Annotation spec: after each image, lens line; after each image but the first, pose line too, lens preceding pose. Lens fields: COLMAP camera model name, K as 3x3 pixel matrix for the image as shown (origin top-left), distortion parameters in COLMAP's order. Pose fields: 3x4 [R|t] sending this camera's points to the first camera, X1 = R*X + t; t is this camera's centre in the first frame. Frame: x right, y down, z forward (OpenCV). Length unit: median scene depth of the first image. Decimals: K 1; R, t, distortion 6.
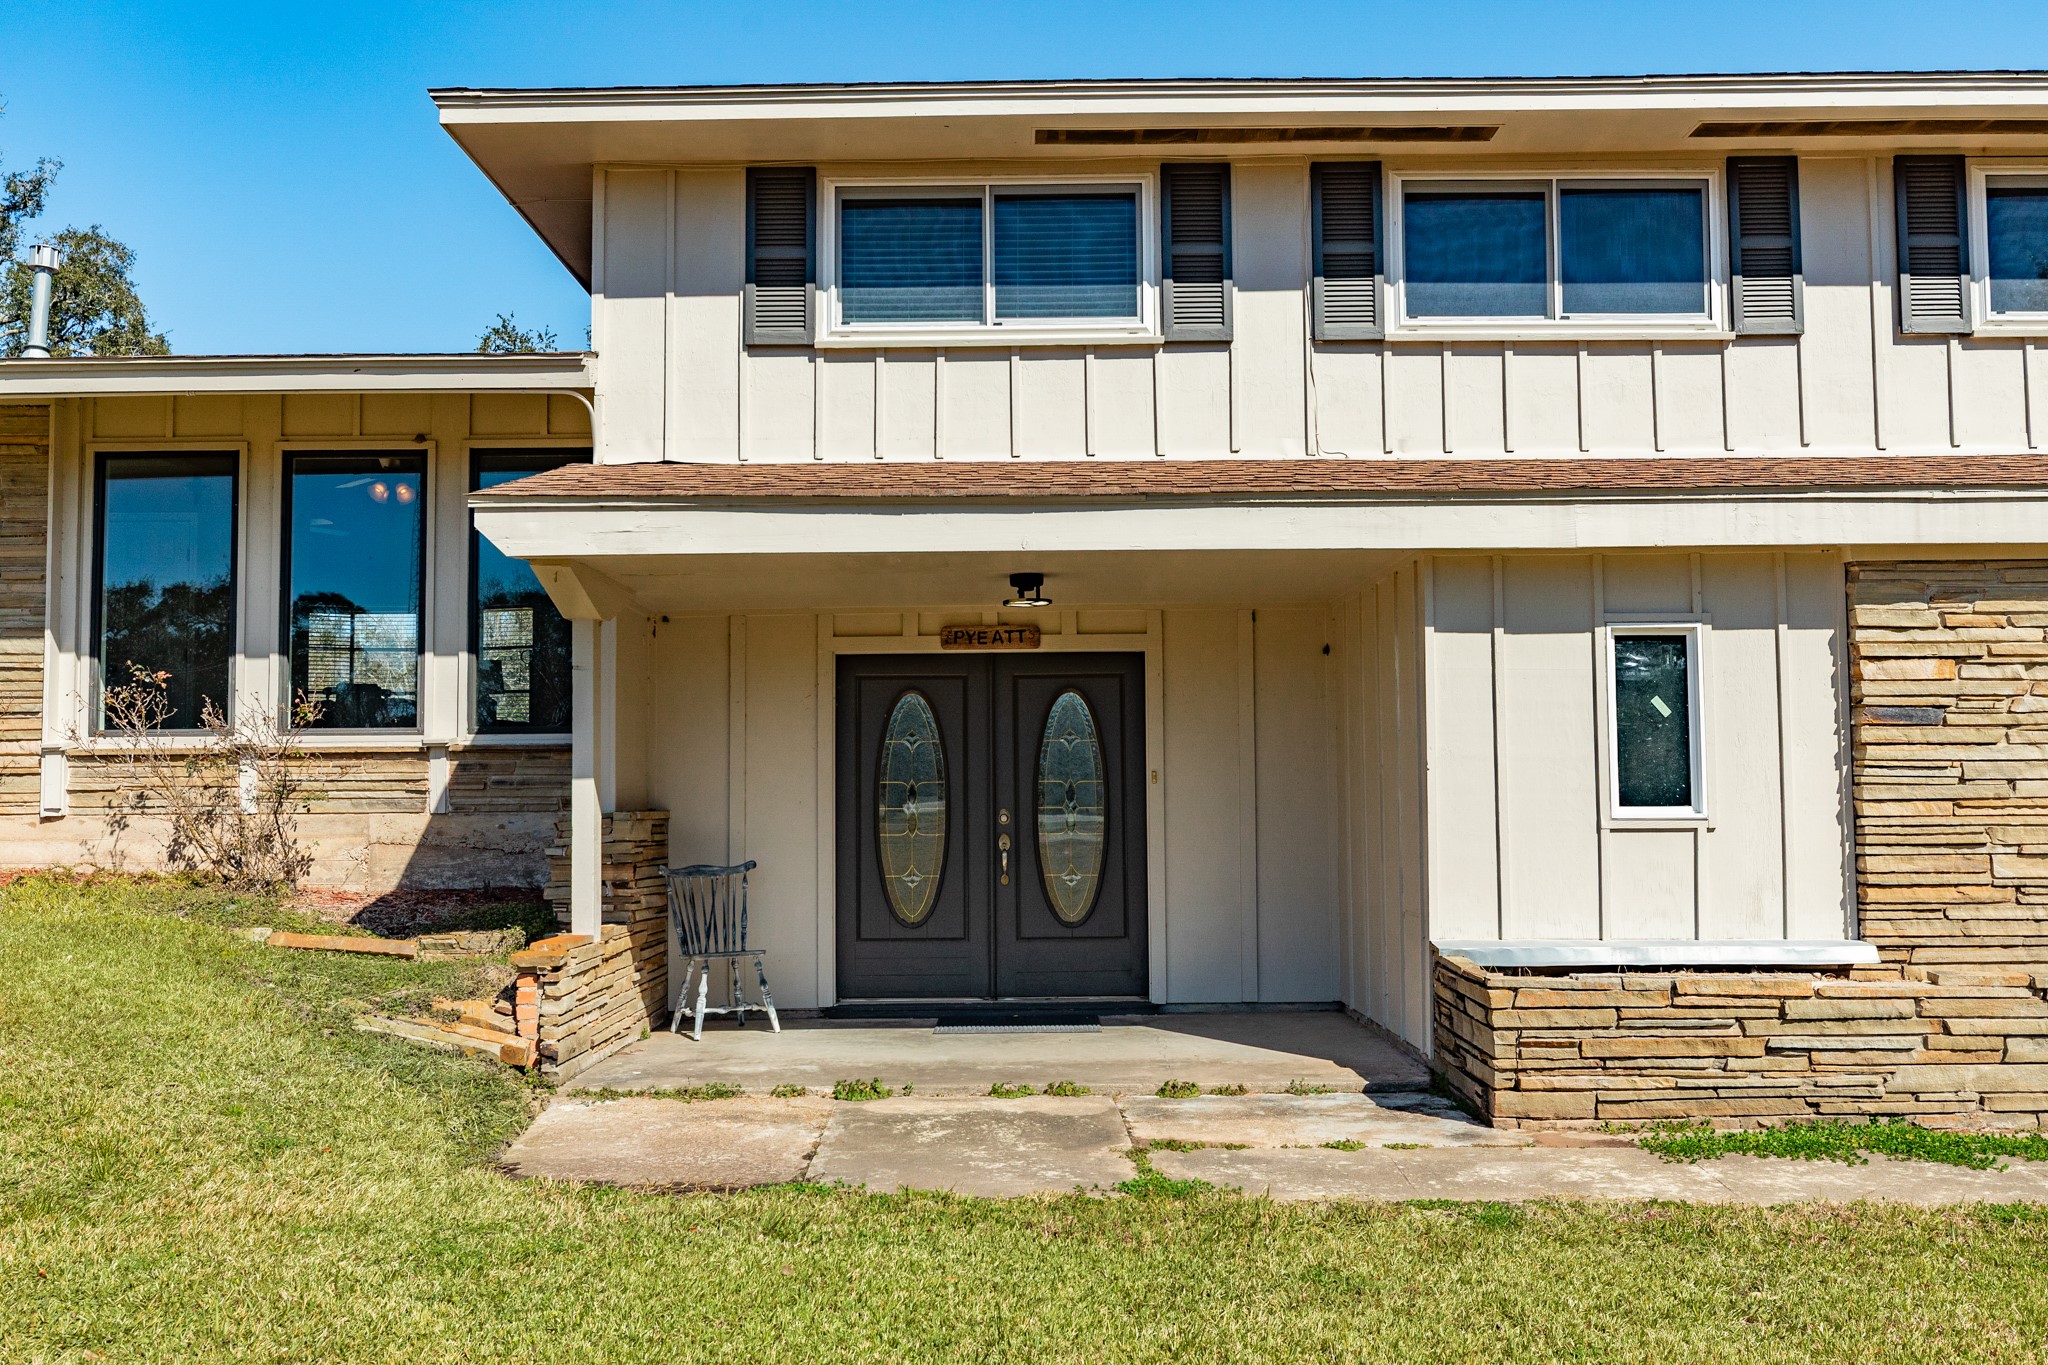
lens RADIAL K [[1713.4, 0, 1024.0], [0, 1713.4, 682.5], [0, 0, 1]] dist [0.042043, -0.000621]
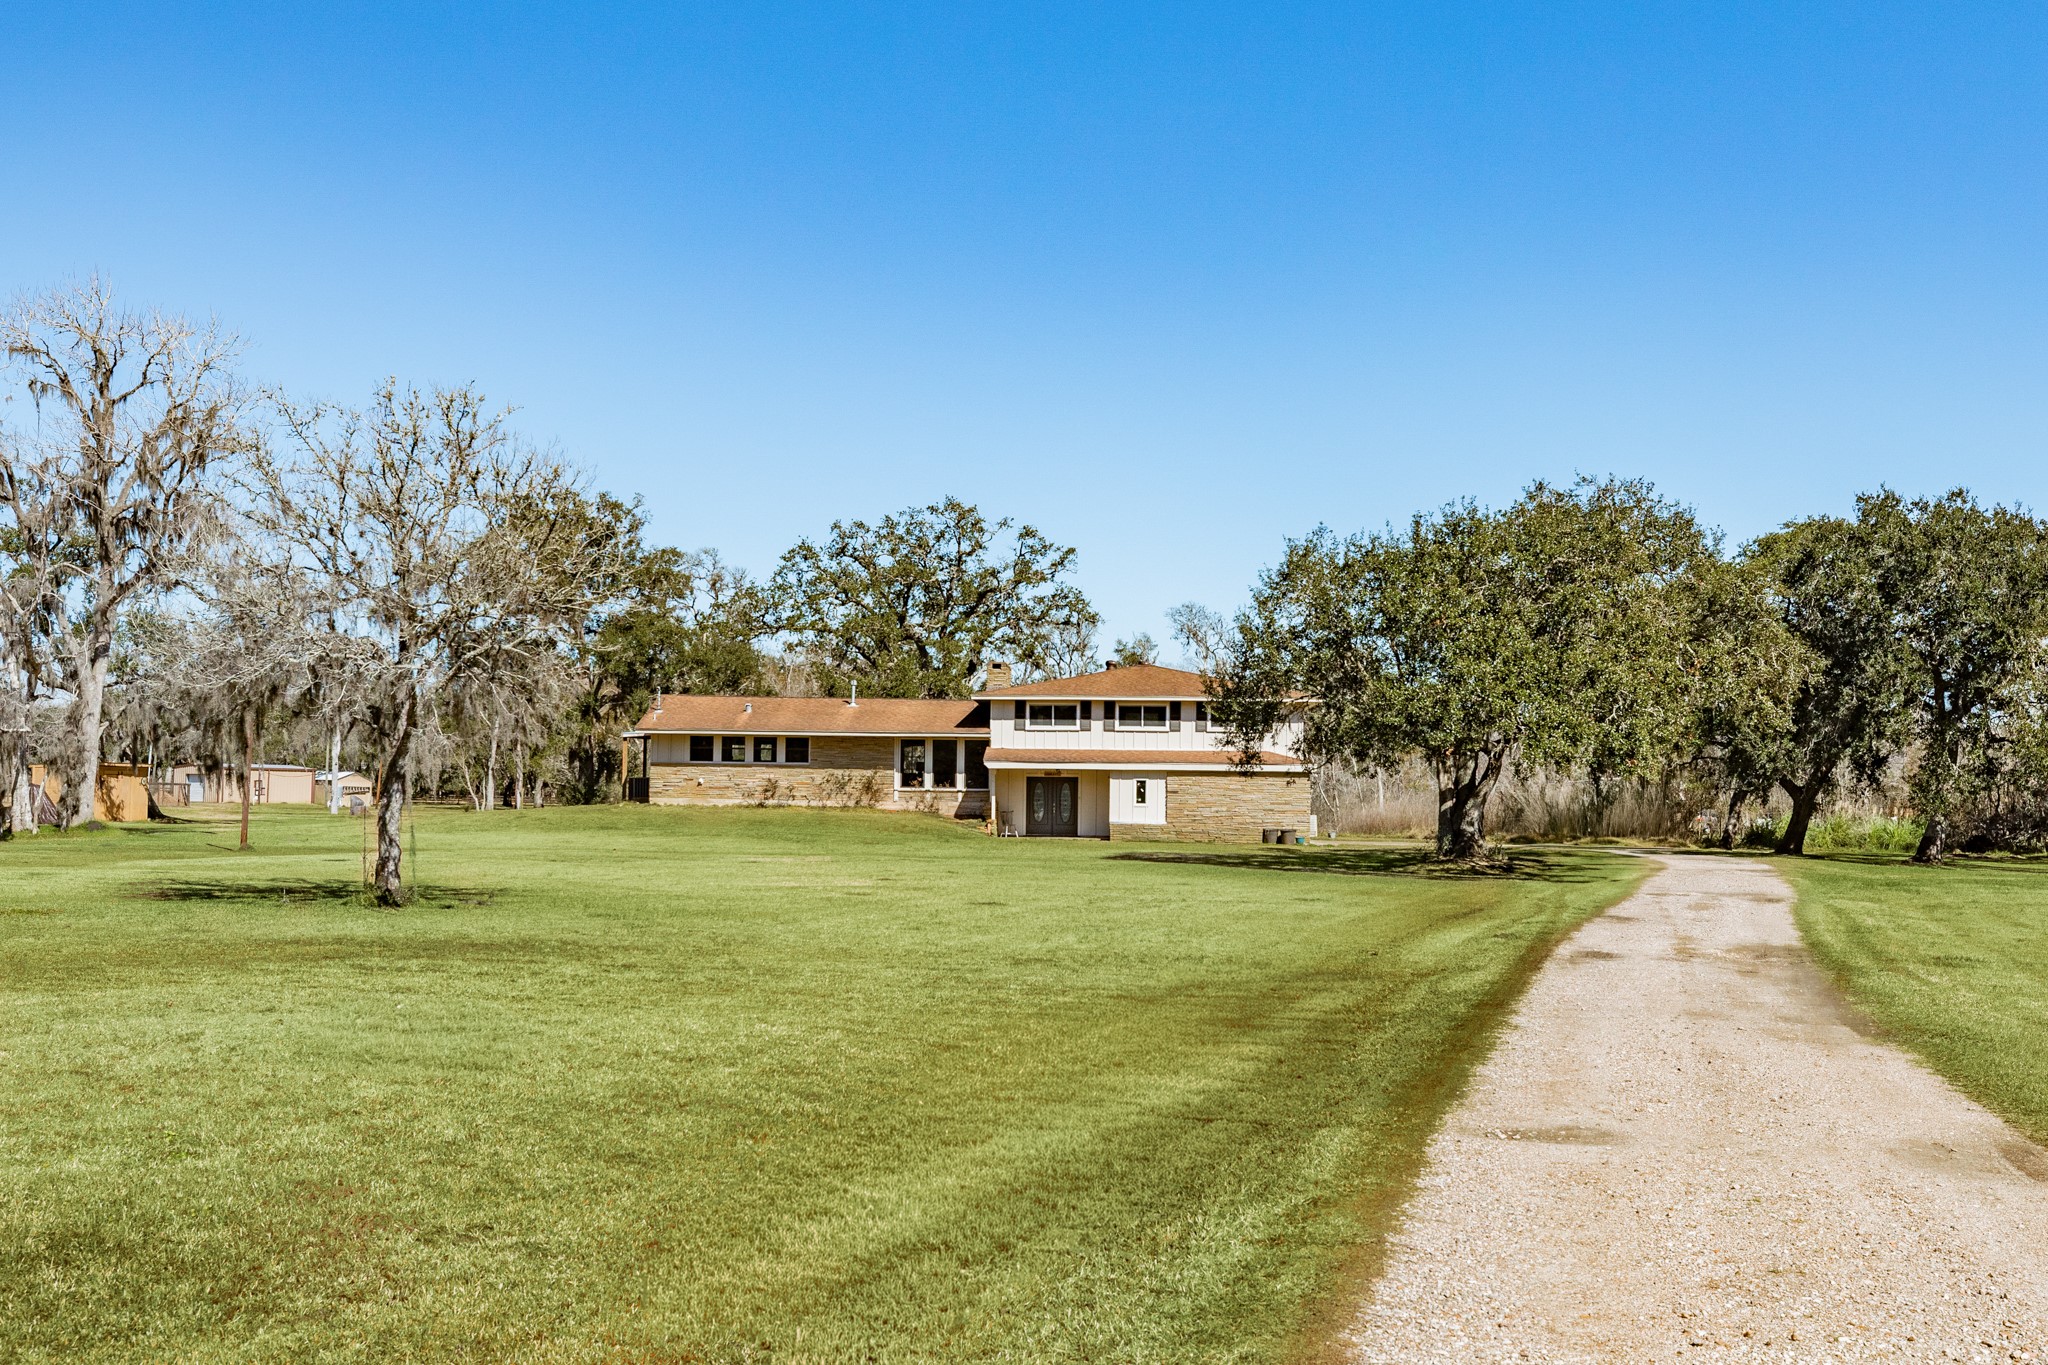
lens RADIAL K [[1487.0, 0, 1024.0], [0, 1487.0, 682.5], [0, 0, 1]] dist [-0.000755, -0.000218]
pose [[0.999080, 0.013673, -0.040649, 0.095055], [-0.014230, 0.999808, -0.013440, -0.297233], [0.040458, 0.014006, 0.999083, -4.548523]]
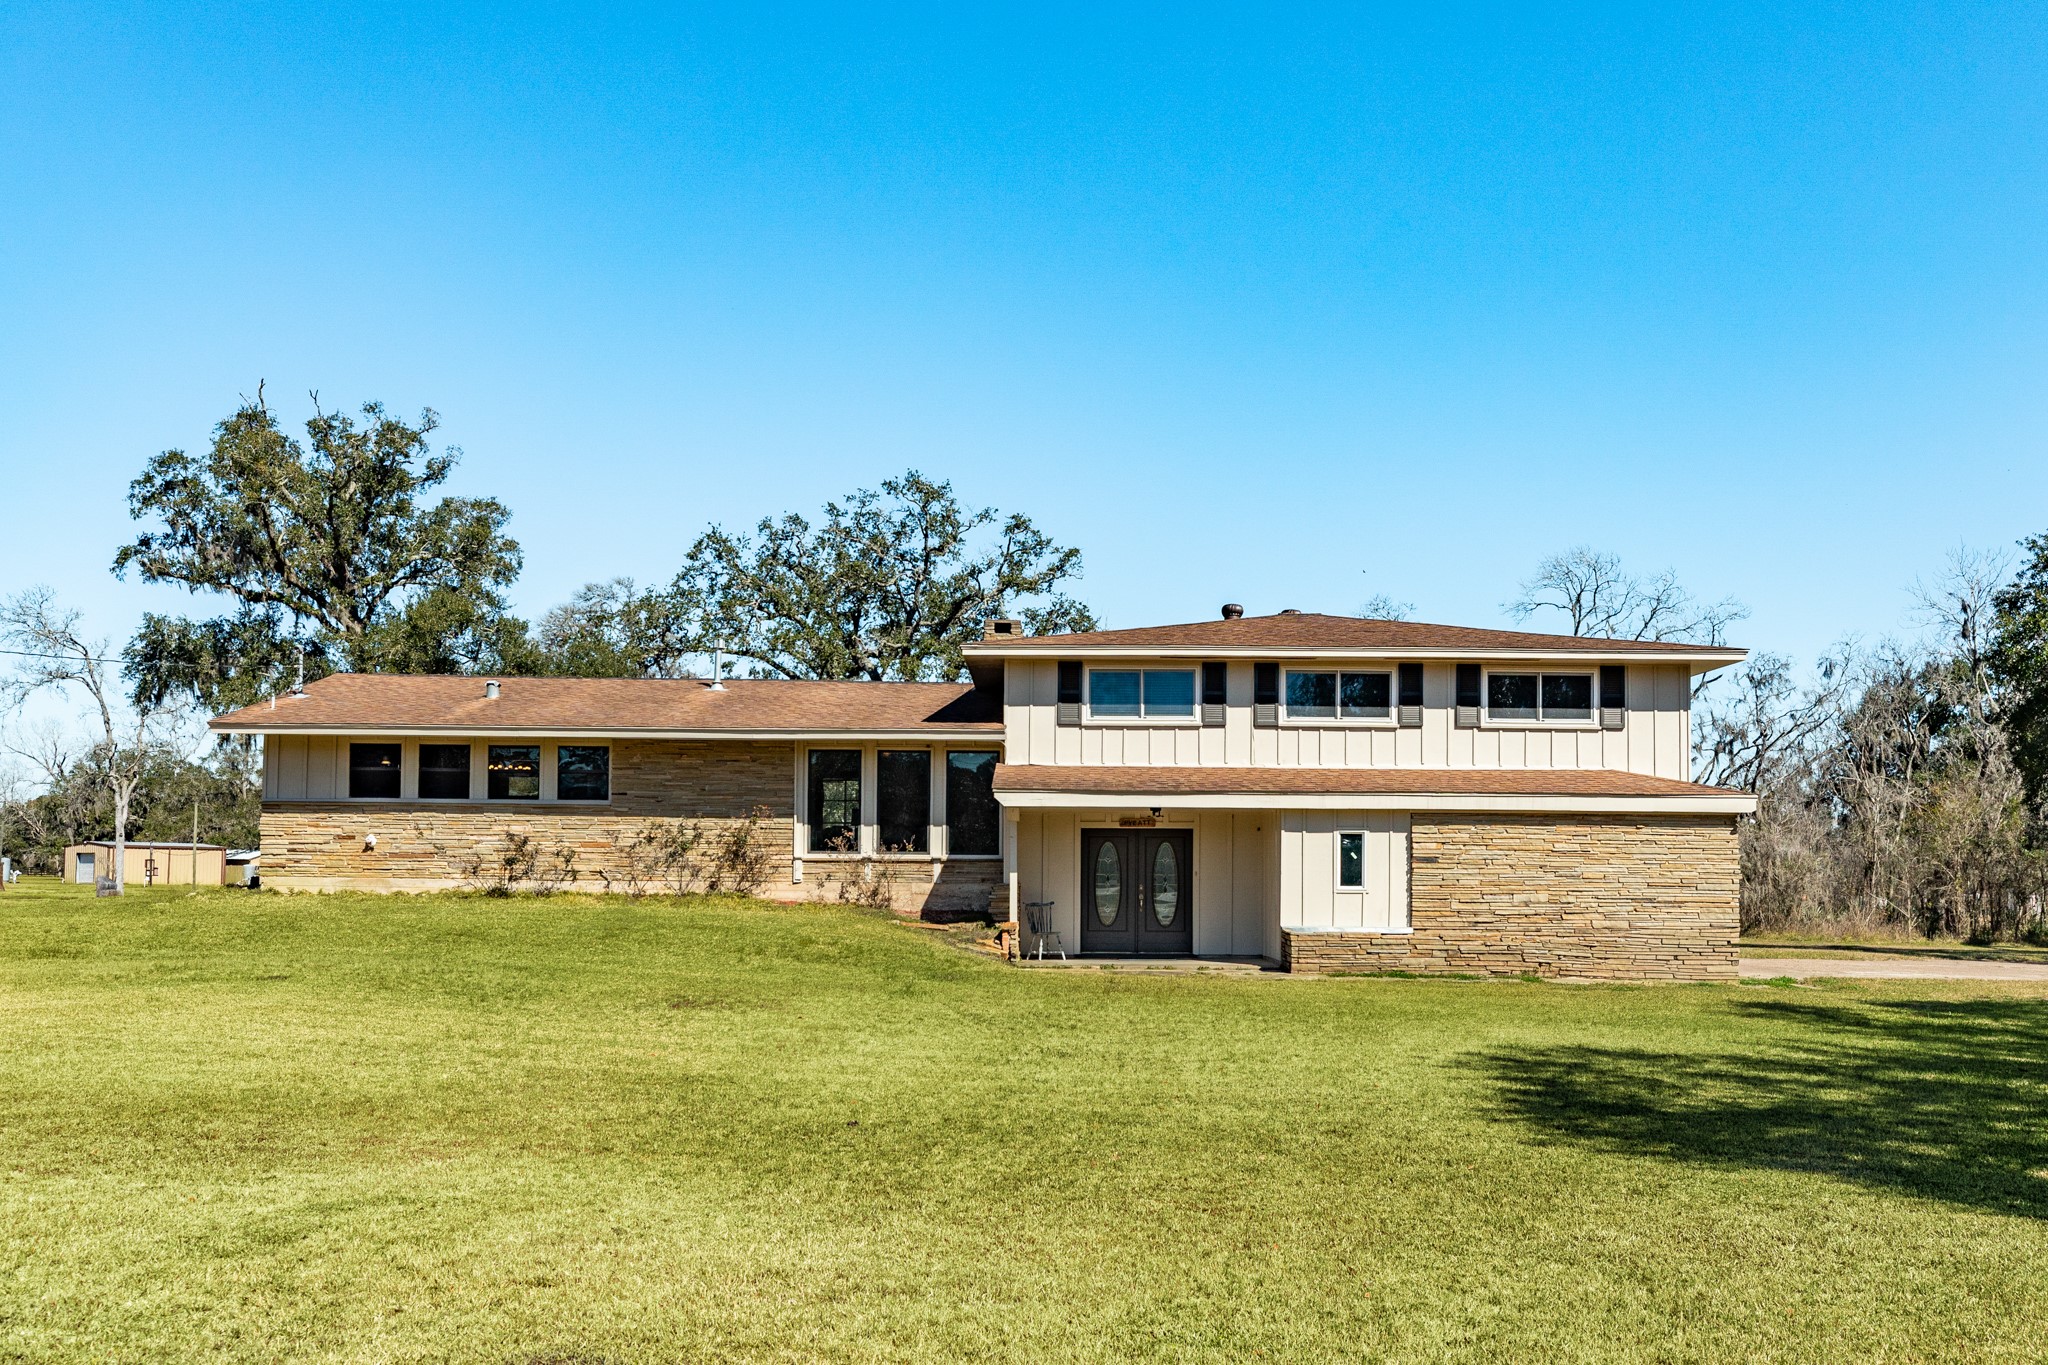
lens RADIAL K [[1570.5, 0, 1026.0], [0, 1570.5, 831.5], [0, 0, 1]] dist [0.080072, 0.000378]
pose [[0.999717, 0.013932, -0.019279, -0.162563], [-0.013255, 0.999307, 0.034773, -0.106585], [0.019750, -0.034508, 0.999209, -1.666992]]
